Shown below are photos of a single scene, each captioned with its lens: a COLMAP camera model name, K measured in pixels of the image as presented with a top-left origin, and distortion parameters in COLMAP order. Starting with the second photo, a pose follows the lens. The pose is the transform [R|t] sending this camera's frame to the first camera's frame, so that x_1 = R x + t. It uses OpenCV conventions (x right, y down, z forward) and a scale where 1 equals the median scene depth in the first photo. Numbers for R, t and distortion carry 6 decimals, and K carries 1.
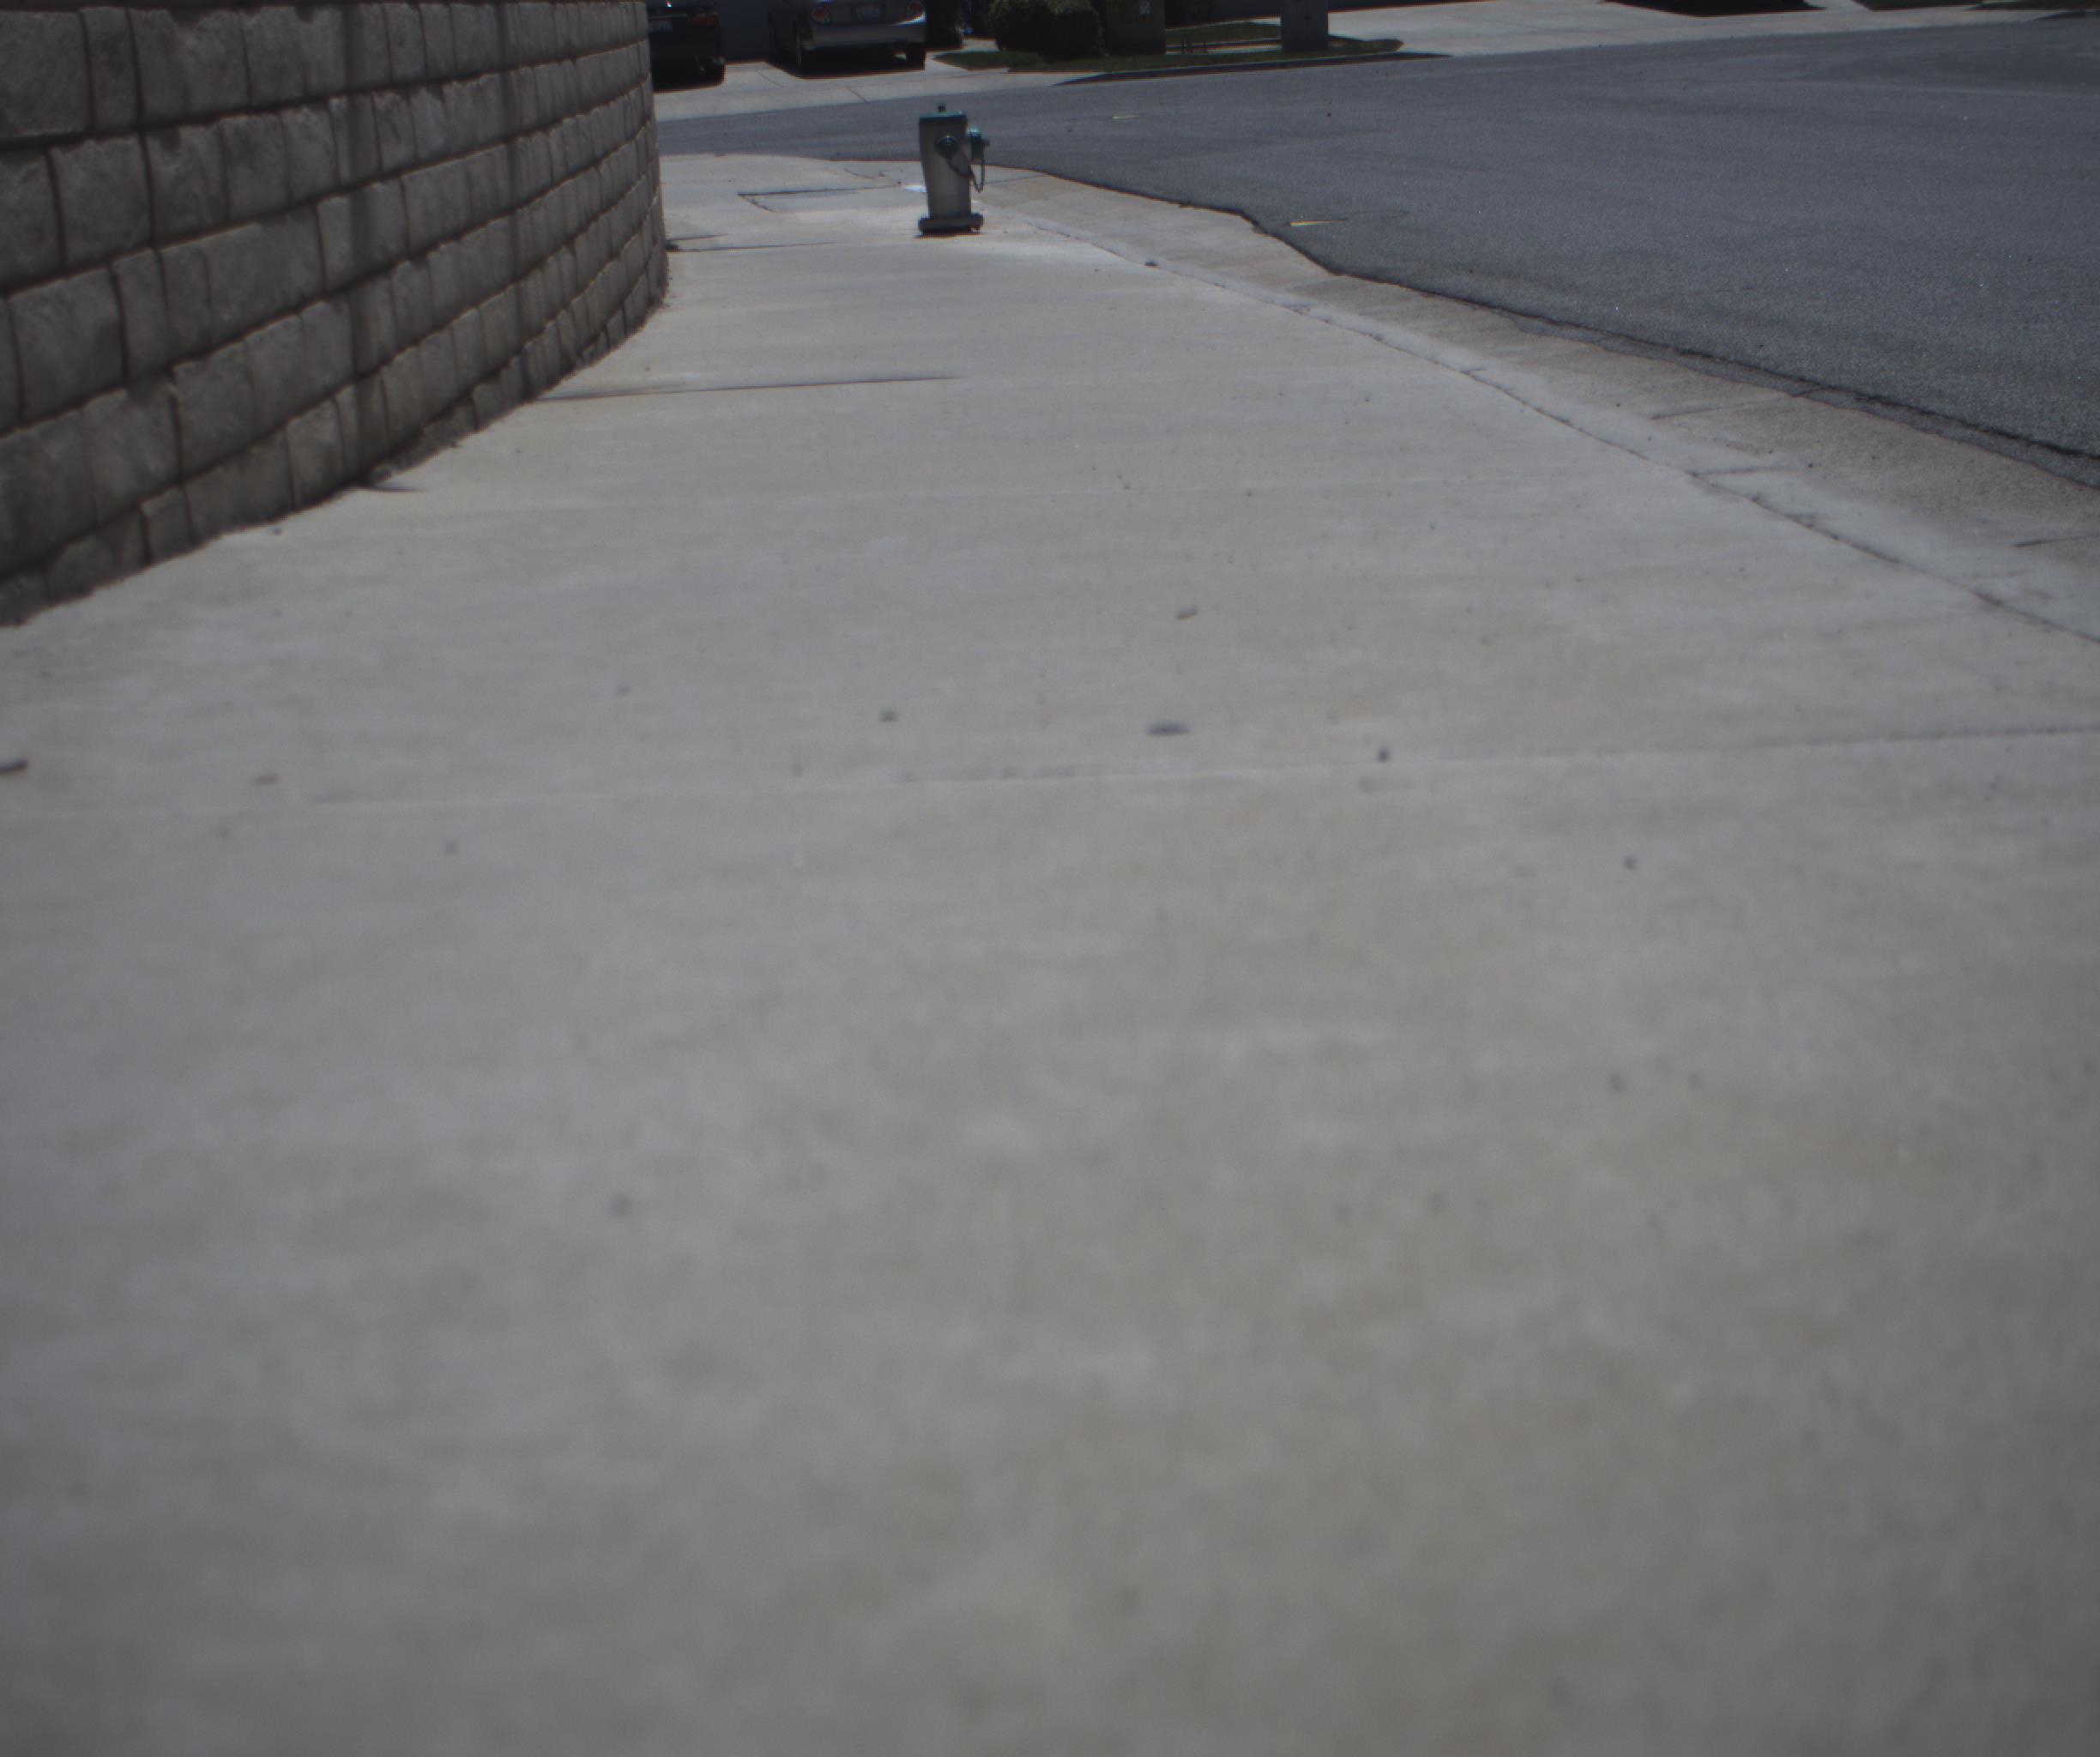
lens RADIAL K [[3873.8, 0, 1050.0], [0, 3873.8, 878.5], [0, 0, 1]] dist [-0.175708, 0.771203]
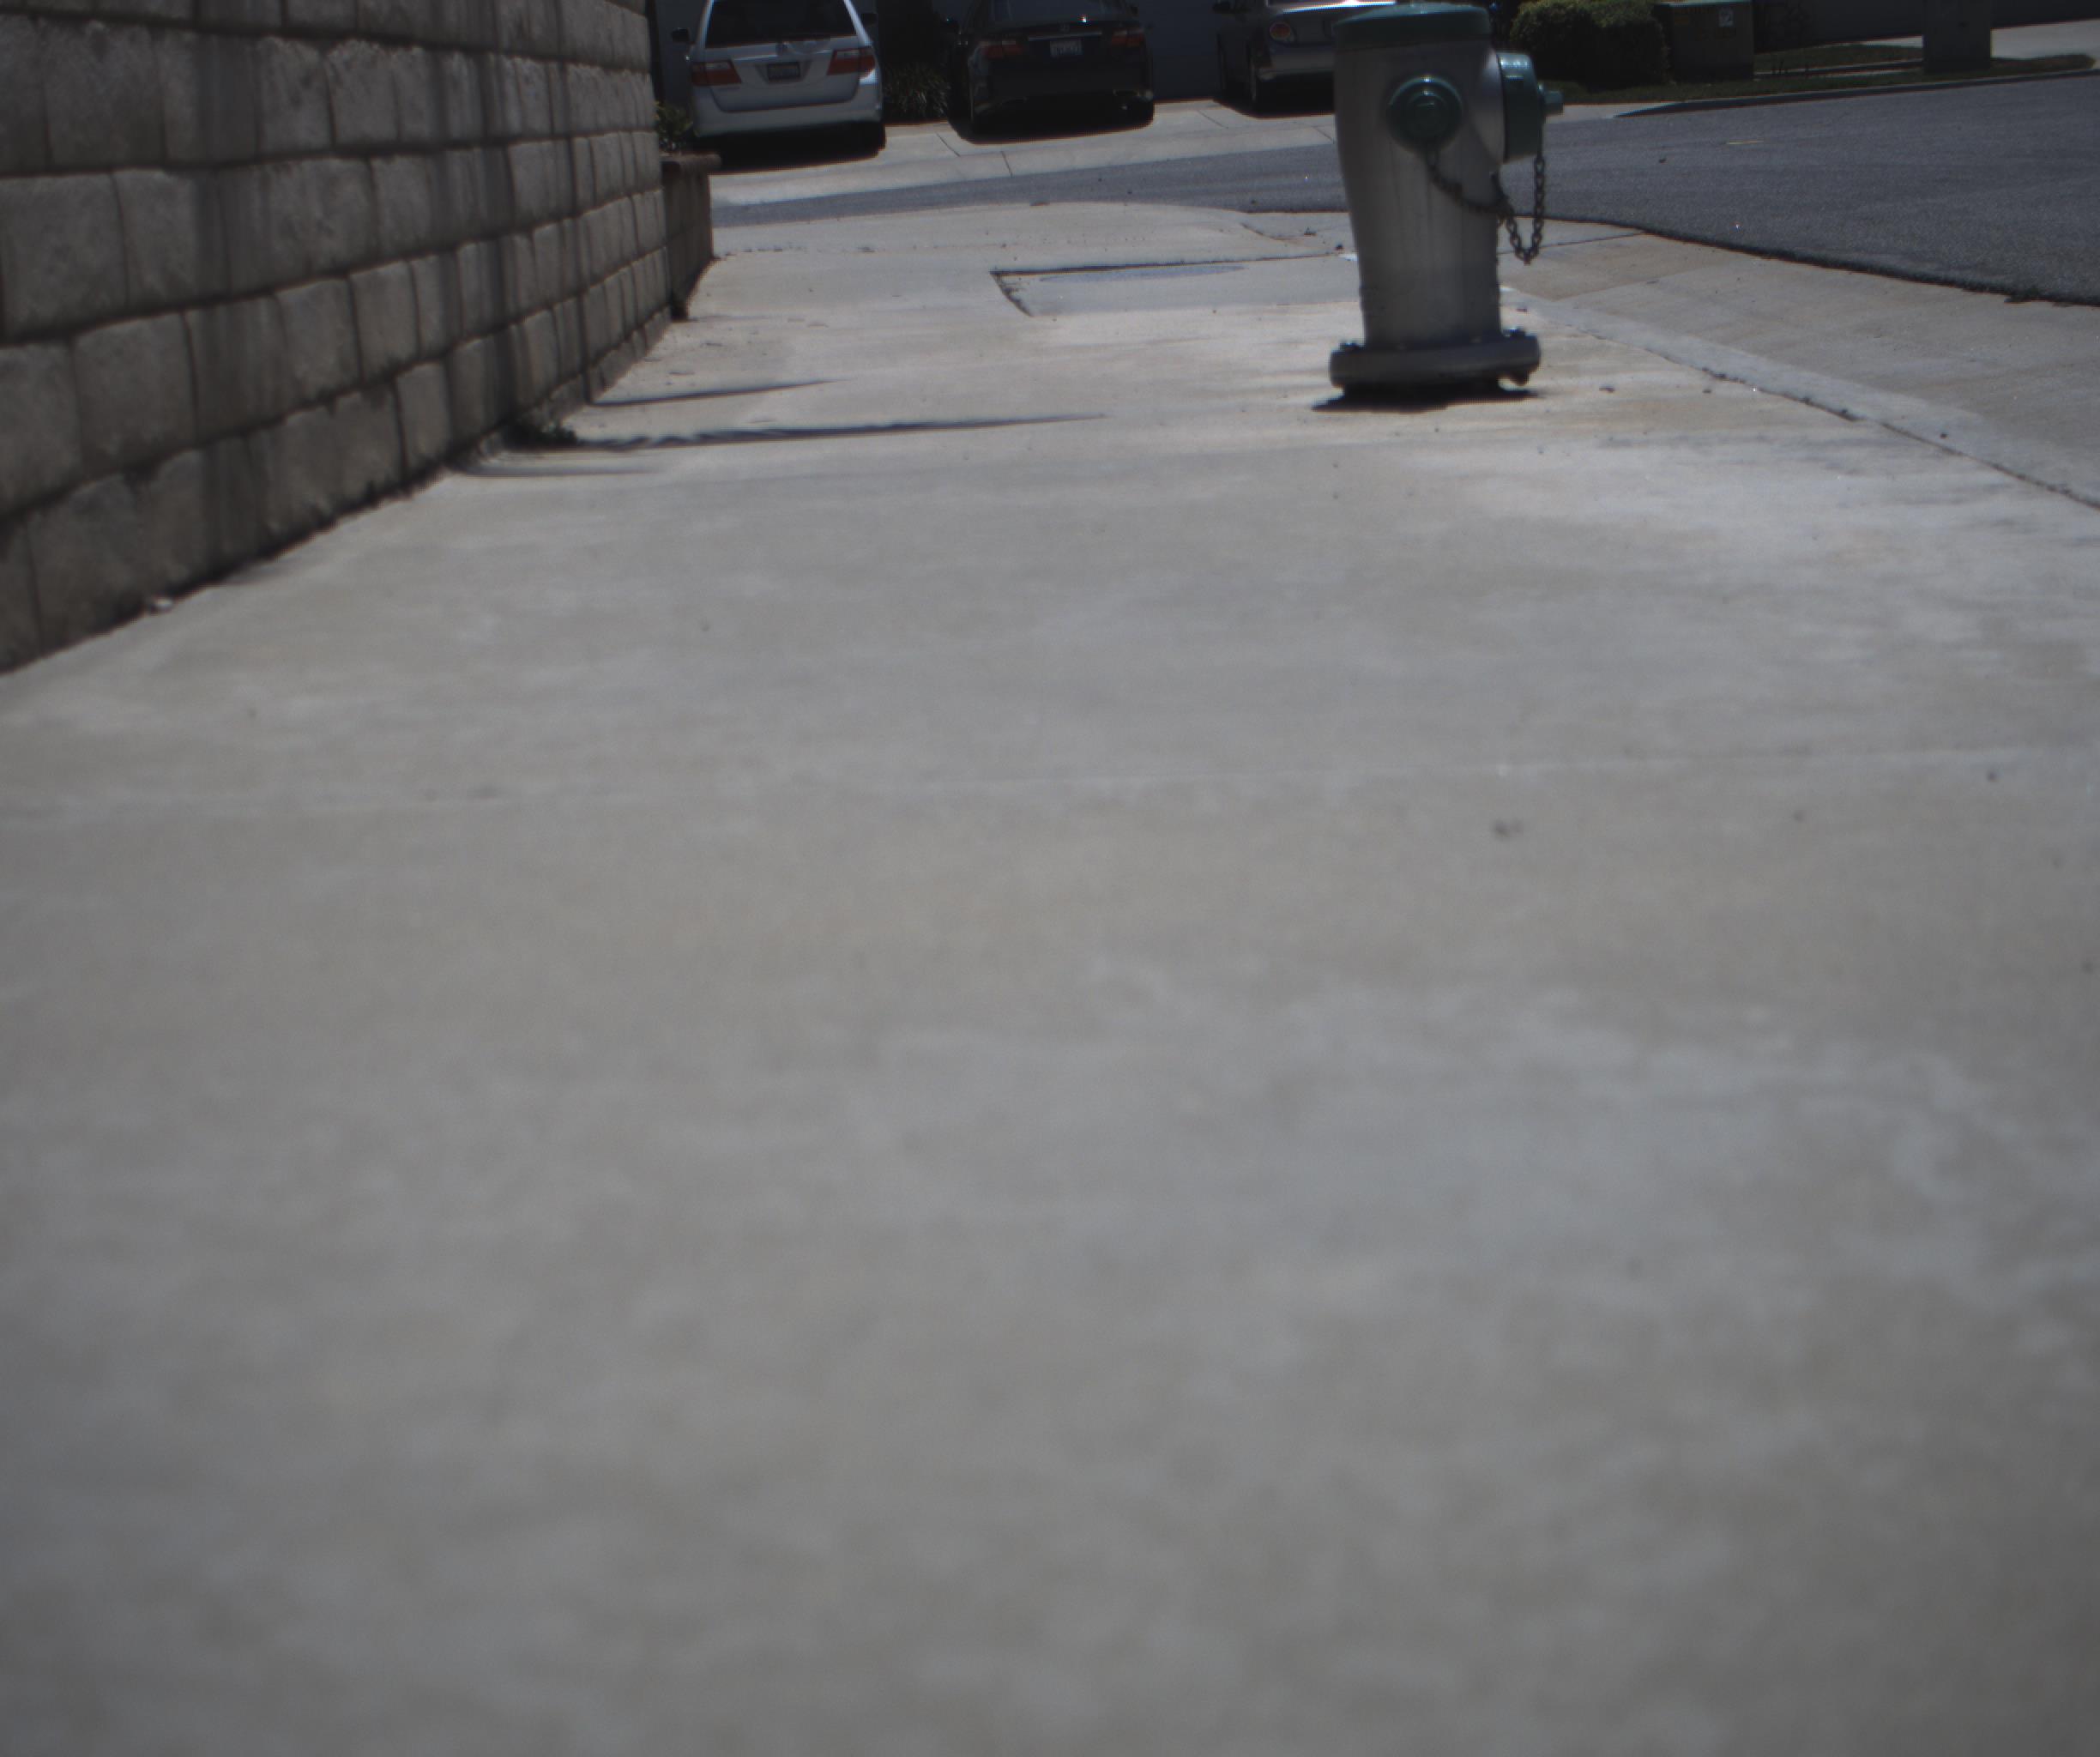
lens RADIAL K [[3873.8, 0, 1050.0], [0, 3873.8, 878.5], [0, 0, 1]] dist [-0.175708, 0.771203]
pose [[0.991524, 0.015042, -0.129050, -0.012421], [-0.017689, 0.999656, -0.019389, -0.096289], [0.128714, 0.021507, 0.991449, 0.544370]]
